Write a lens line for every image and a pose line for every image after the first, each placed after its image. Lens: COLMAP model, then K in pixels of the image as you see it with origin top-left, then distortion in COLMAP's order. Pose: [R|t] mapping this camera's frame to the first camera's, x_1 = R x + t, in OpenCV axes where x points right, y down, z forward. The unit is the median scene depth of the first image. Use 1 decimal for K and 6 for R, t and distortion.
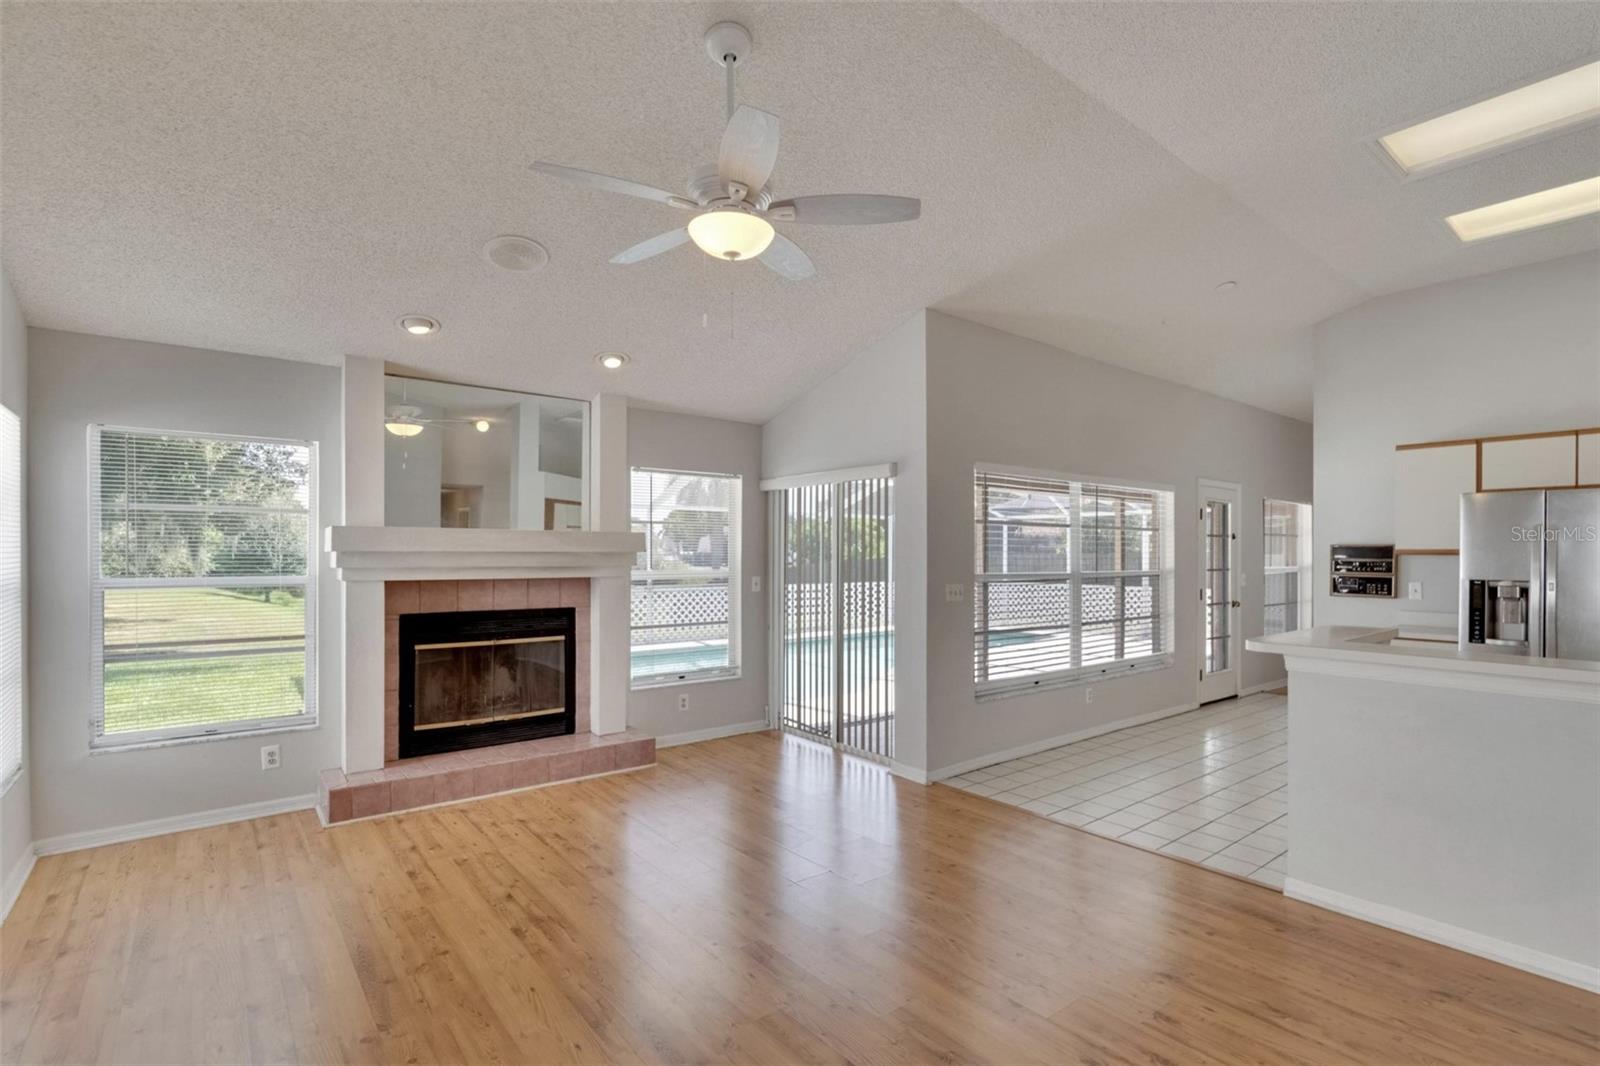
lens RADIAL K [[769.1, 0, 840.1], [0, 769.1, 557.3], [0, 0, 1]] dist [0.007156, -0.000992]
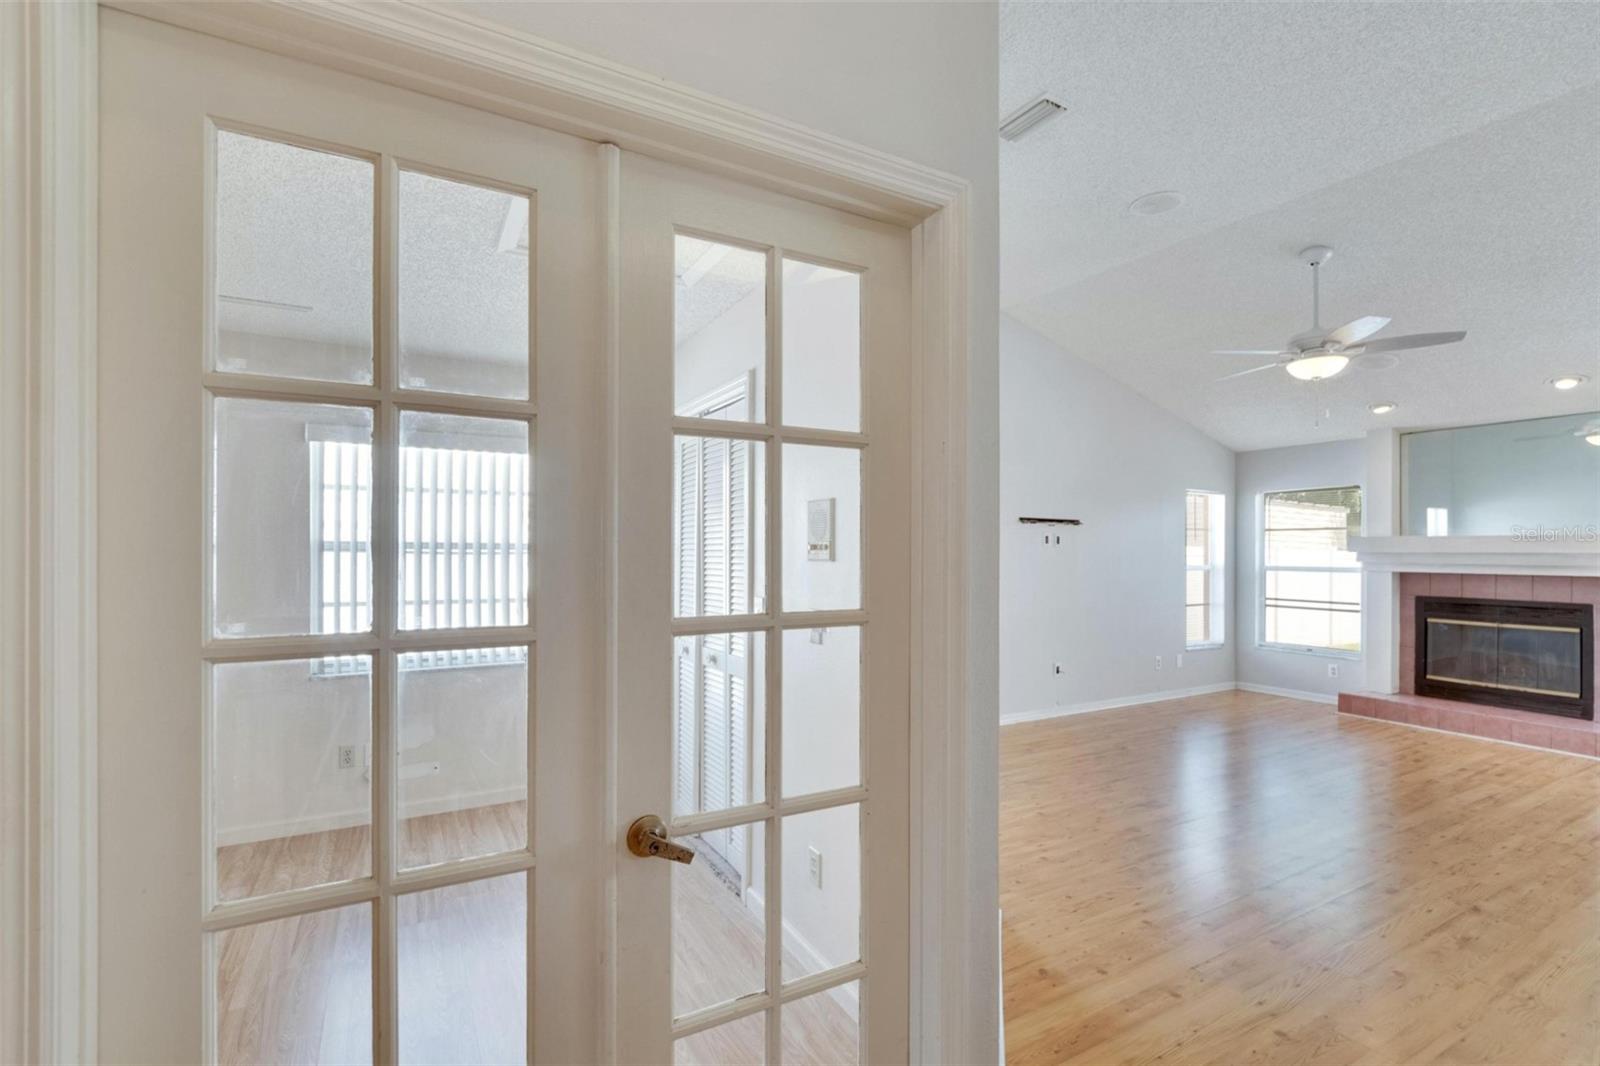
lens RADIAL K [[724.1, 0, 804.8], [0, 724.1, 548.7], [0, 0, 1]] dist [0.009351, 0.002921]
pose [[-0.180422, -0.006898, -0.983565, 0.917158], [-0.010217, 0.999935, -0.005138, 0.003531], [0.983536, 0.009122, -0.180480, 0.101392]]
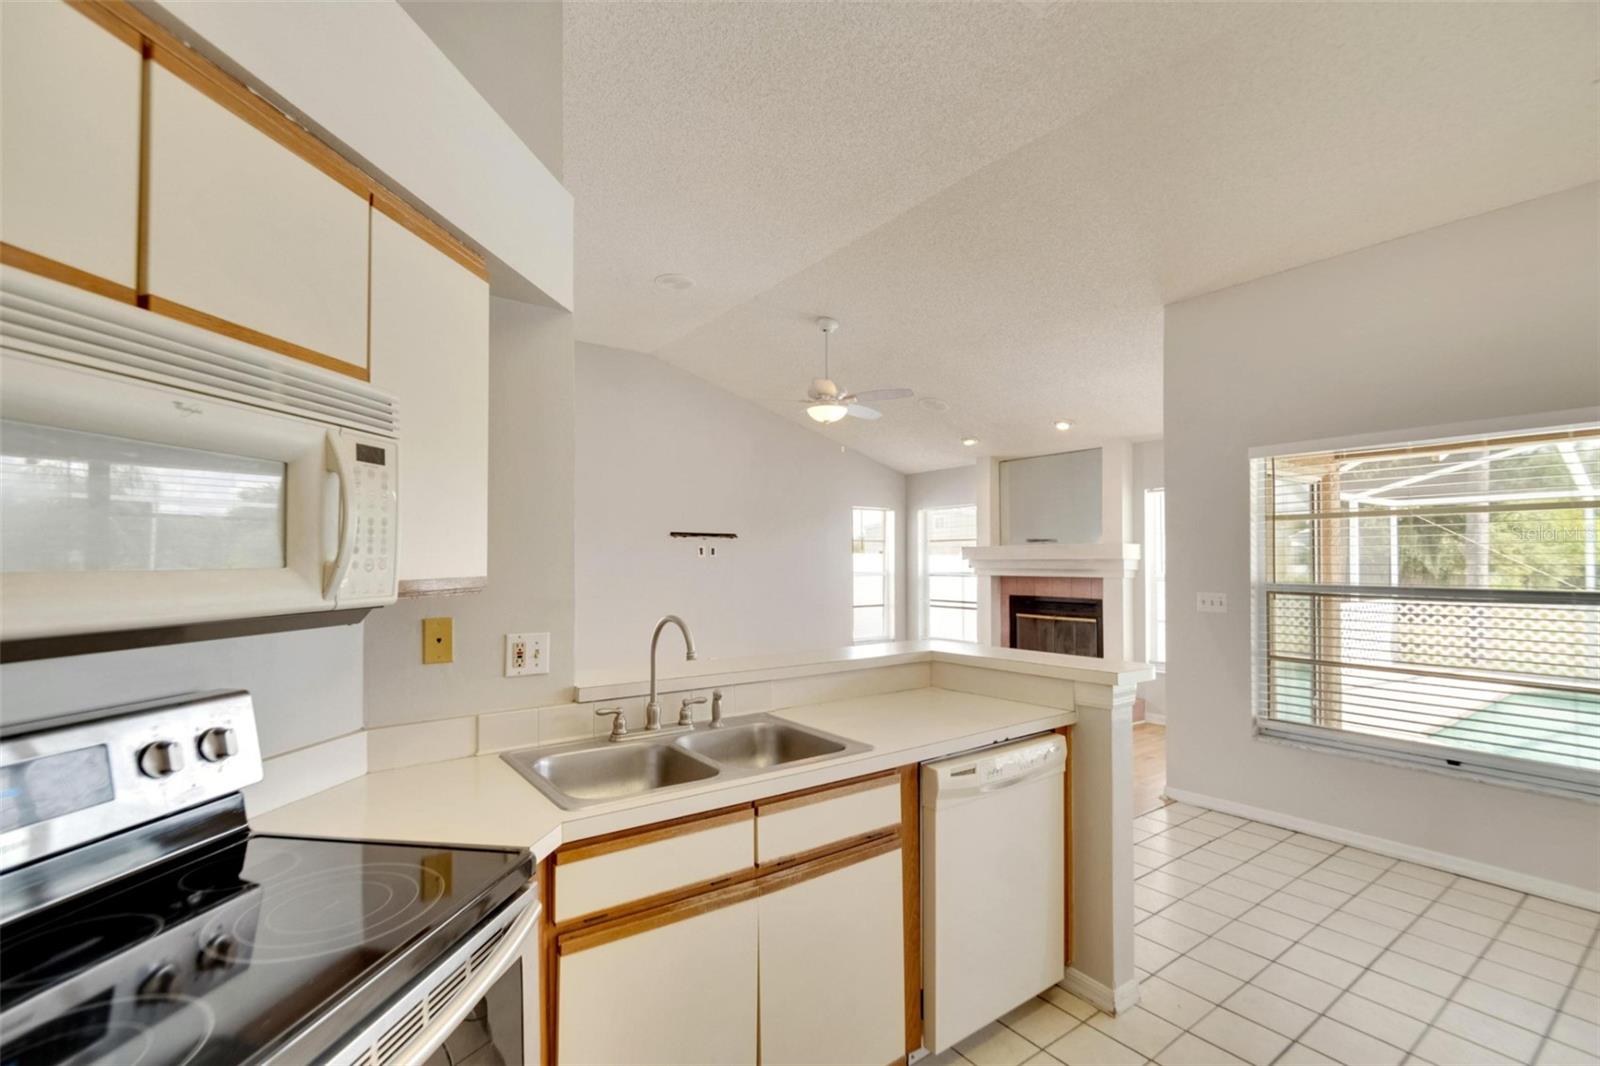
lens RADIAL K [[709.5, 0, 789.8], [0, 709.5, 530.9], [0, 0, 1]] dist [0.013903, 0.000152]
pose [[-0.075491, -0.046188, -0.996076, 1.004376], [-0.000202, 0.998927, -0.046305, 0.002294], [0.997146, -0.003295, -0.075420, 0.571206]]
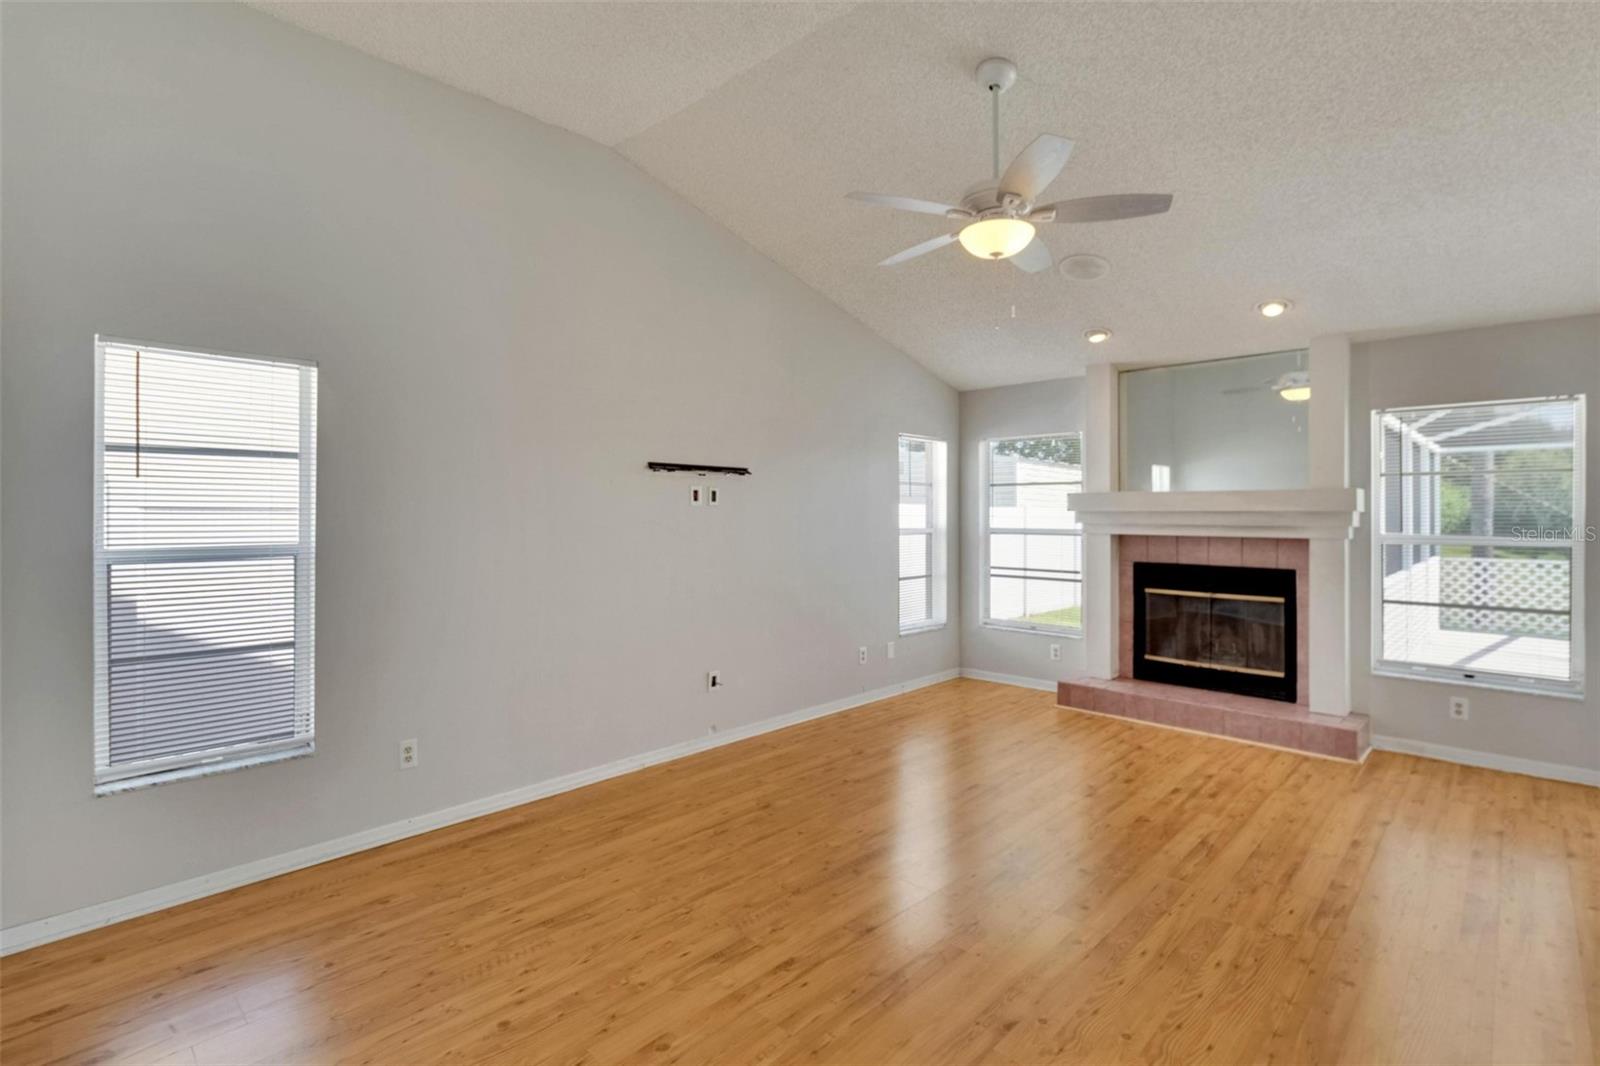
lens RADIAL K [[769.1, 0, 838.9], [0, 769.1, 509.2], [0, 0, 1]] dist [0.007156, -0.000992]
pose [[0.126818, -0.006564, -0.991904, 0.548819], [-0.003307, 0.999970, -0.007040, -0.000411], [0.991921, 0.004173, 0.126792, 0.341360]]
